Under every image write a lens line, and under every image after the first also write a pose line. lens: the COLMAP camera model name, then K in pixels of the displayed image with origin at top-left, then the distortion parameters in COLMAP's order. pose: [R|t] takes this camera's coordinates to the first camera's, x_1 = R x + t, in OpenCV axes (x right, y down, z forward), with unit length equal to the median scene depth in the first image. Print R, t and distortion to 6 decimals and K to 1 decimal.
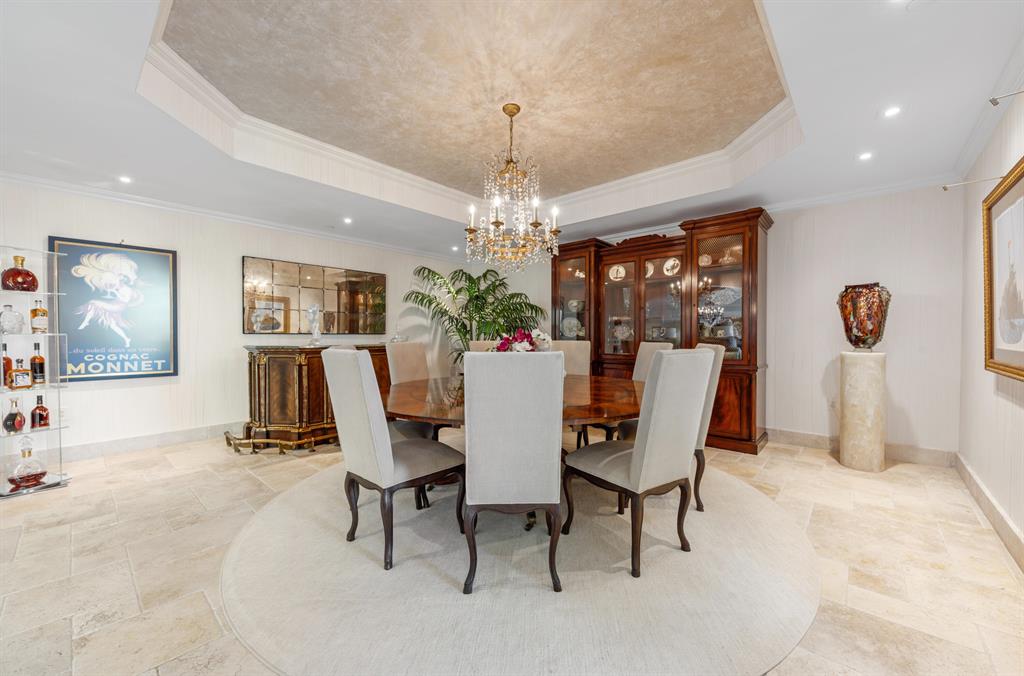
lens RADIAL K [[389.4, 0, 512.0], [0, 389.4, 338.0], [0, 0, 1]] dist [-0.000150, -0.000017]
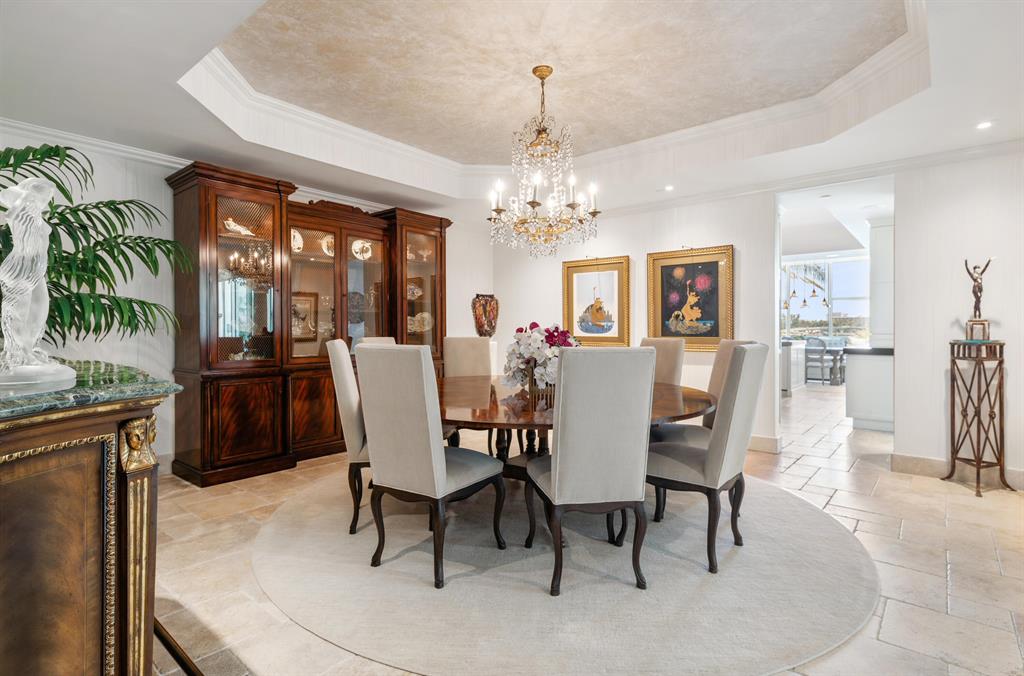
lens RADIAL K [[506.1, 0, 512.0], [0, 506.1, 338.0], [0, 0, 1]] dist [0.001775, 0.000253]
pose [[-0.034886, -0.011832, 0.999321, -0.915632], [0.008356, 0.999892, 0.012130, 0.003693], [-0.999356, 0.008773, -0.034783, 0.883623]]
